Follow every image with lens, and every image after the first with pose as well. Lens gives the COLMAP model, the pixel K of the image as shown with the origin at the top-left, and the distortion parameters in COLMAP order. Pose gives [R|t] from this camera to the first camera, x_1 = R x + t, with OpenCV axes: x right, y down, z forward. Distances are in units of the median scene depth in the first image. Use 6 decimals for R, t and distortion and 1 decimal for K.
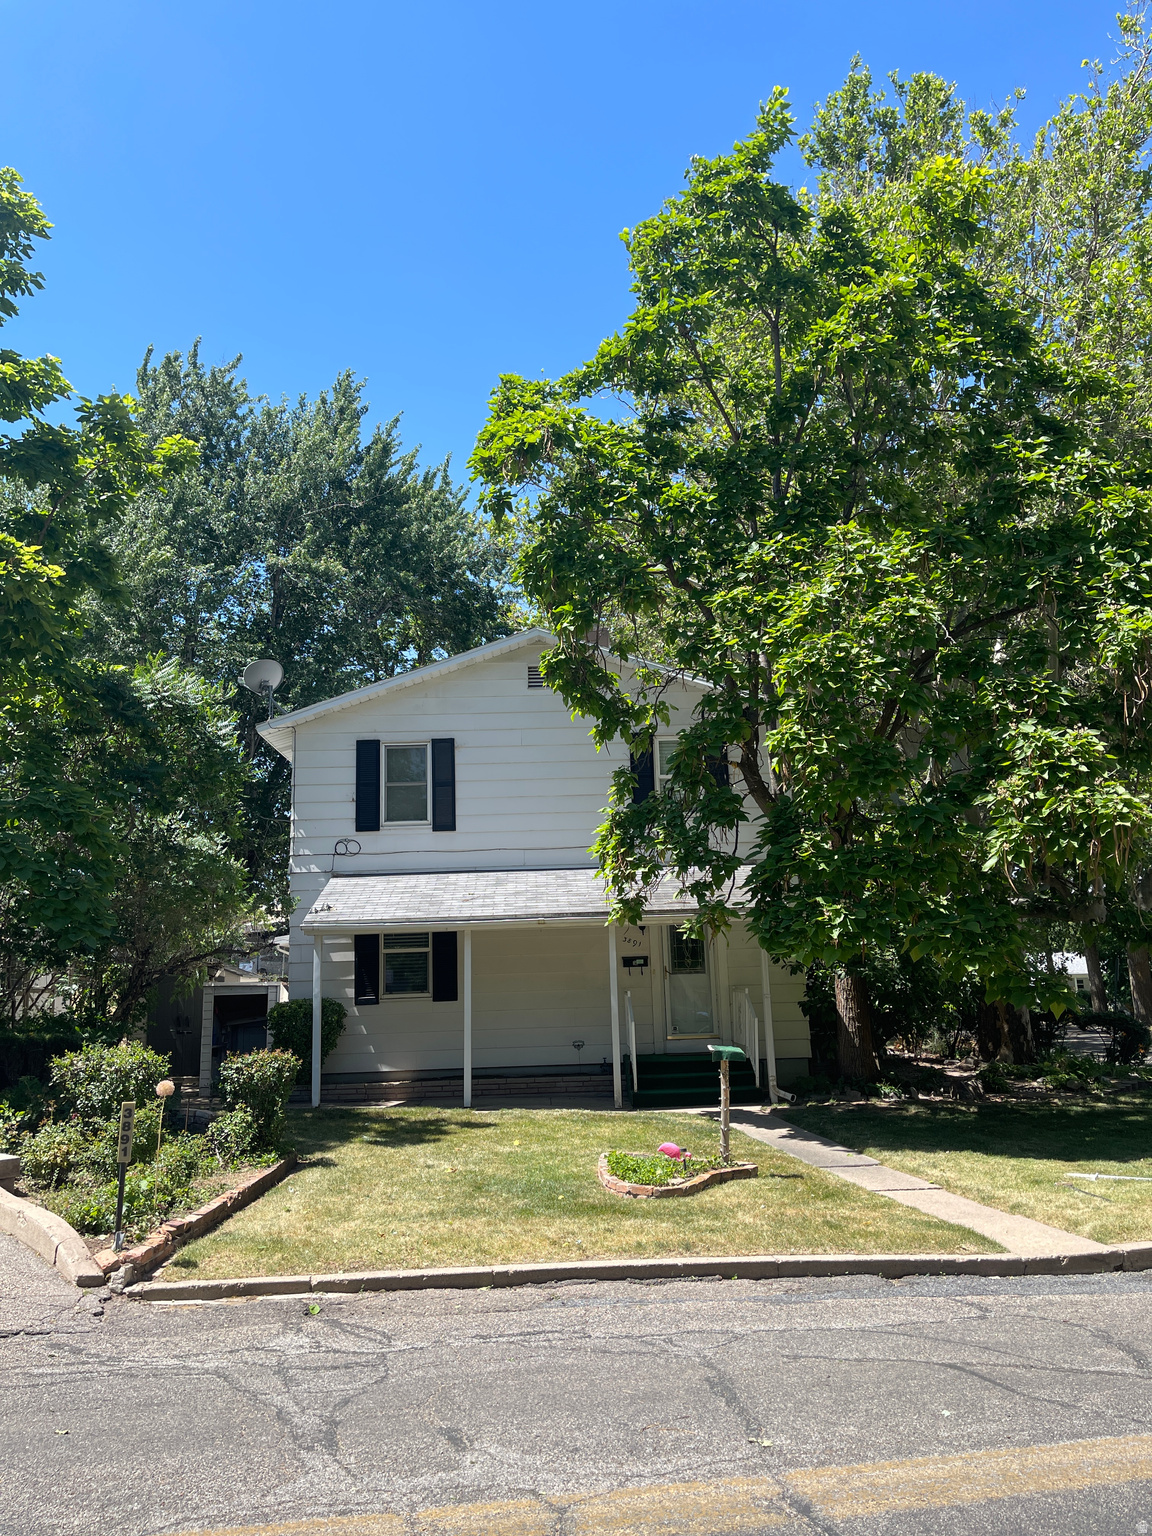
lens RADIAL K [[1162.4, 0, 564.4], [0, 1162.4, 754.3], [0, 0, 1]] dist [0.067820, -0.088814]
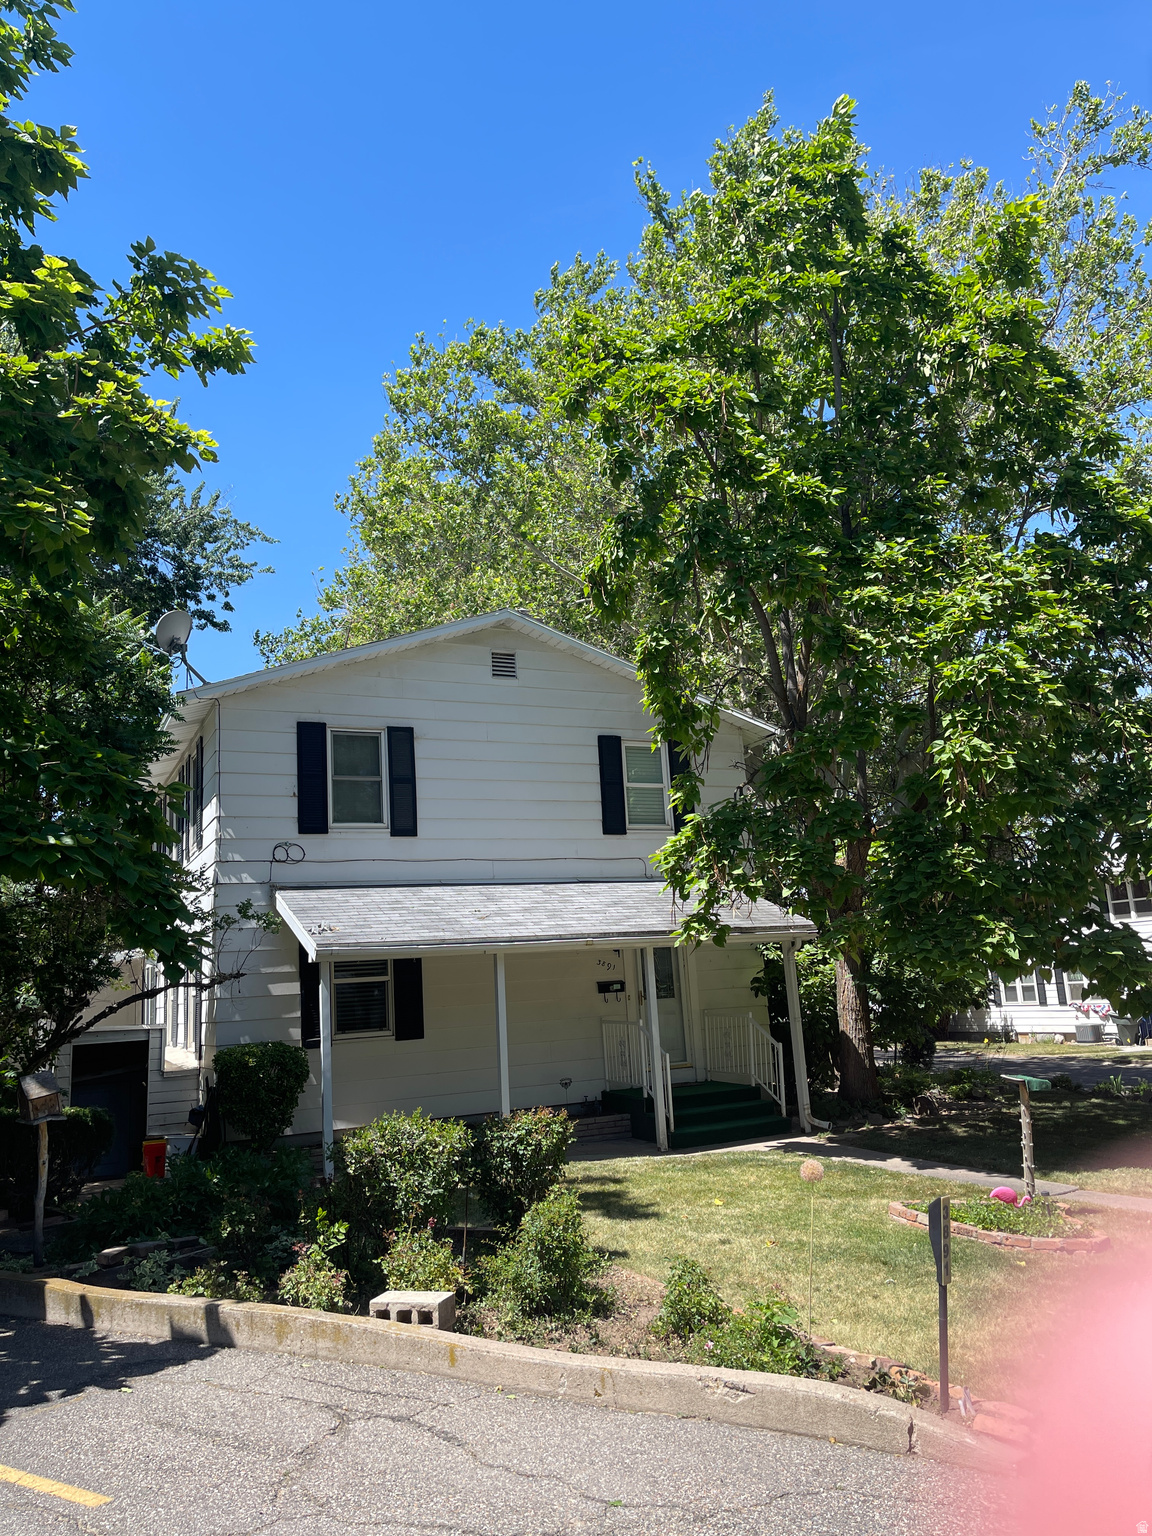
lens RADIAL K [[1162.4, 0, 586.4], [0, 1162.4, 760.7], [0, 0, 1]] dist [0.067820, -0.088814]
pose [[0.904944, 0.059254, 0.421385, -0.349365], [-0.052158, 0.998236, -0.028355, 0.028964], [-0.422322, 0.003681, 0.906439, 0.185477]]
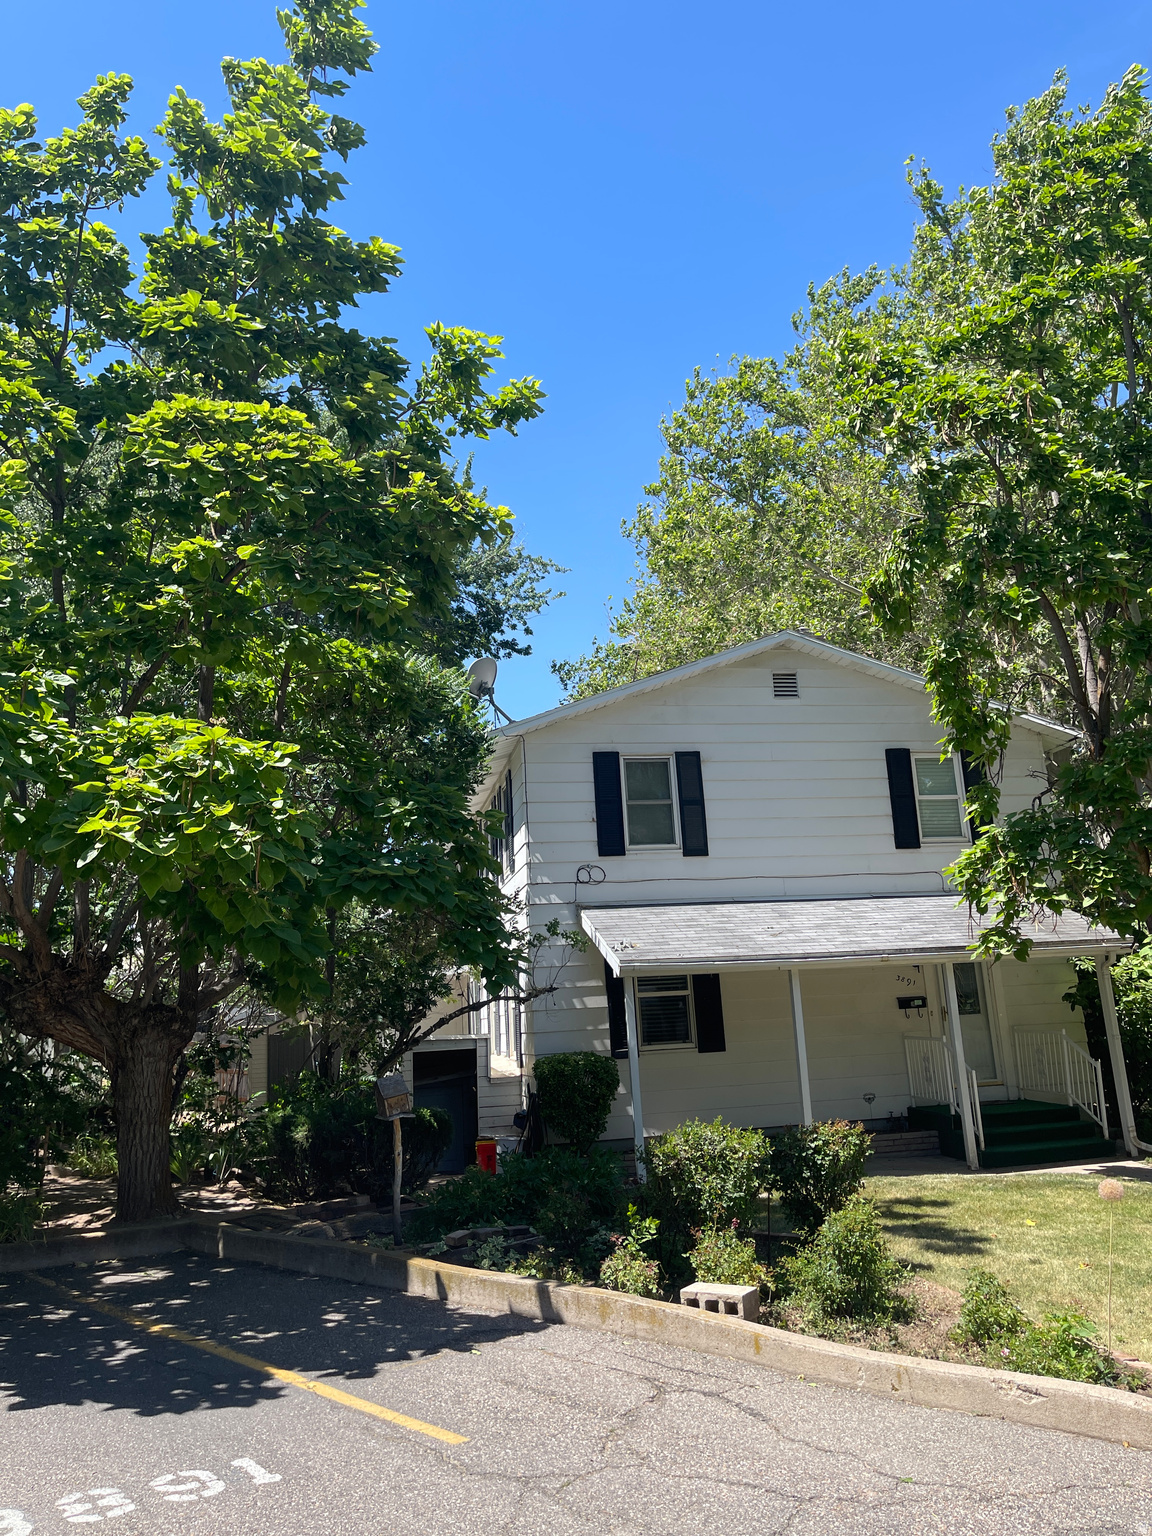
lens RADIAL K [[1162.4, 0, 595.0], [0, 1162.4, 761.9], [0, 0, 1]] dist [0.067820, -0.088814]
pose [[0.981640, 0.016639, 0.190013, -0.353772], [-0.011090, 0.999481, -0.030232, 0.022662], [-0.190418, 0.027570, 0.981316, 0.155964]]
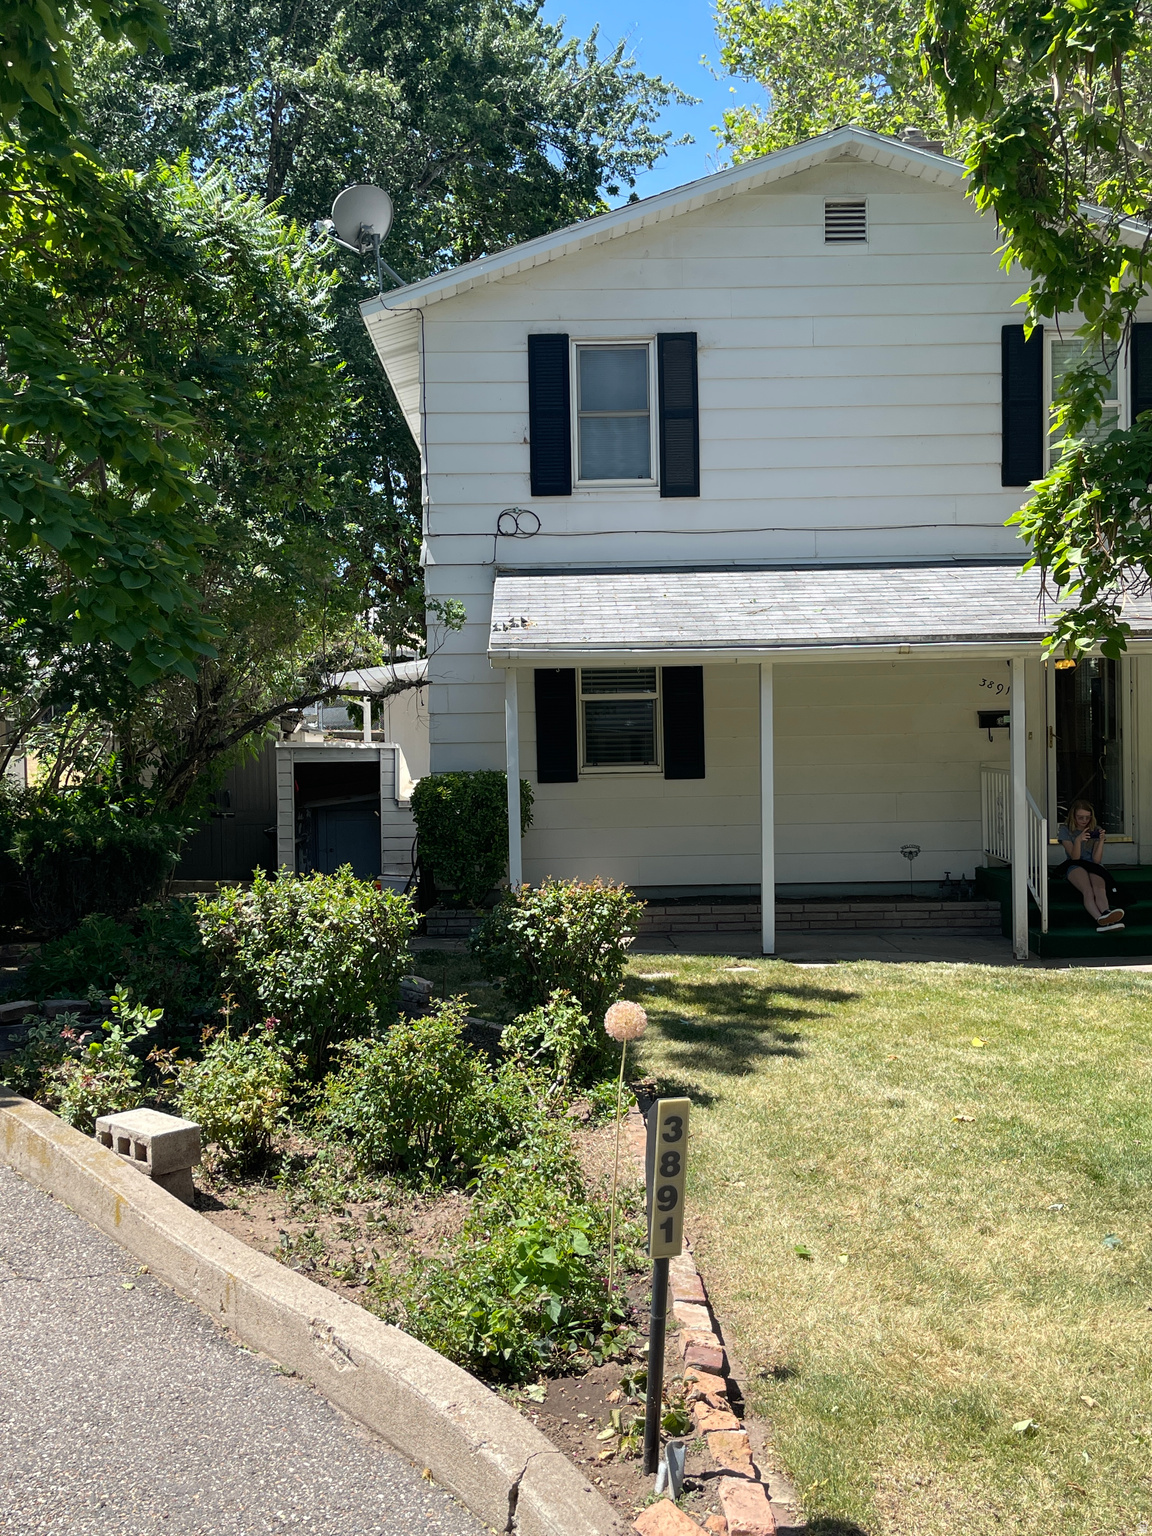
lens RADIAL K [[1481.3, 0, 546.6], [0, 1481.3, 823.9], [0, 0, 1]] dist [-0.001426, 0.000000]
pose [[0.999860, 0.011697, -0.011964, -0.163502], [-0.008388, 0.969116, 0.246464, 0.043275], [0.014478, -0.246329, 0.969078, 0.239322]]
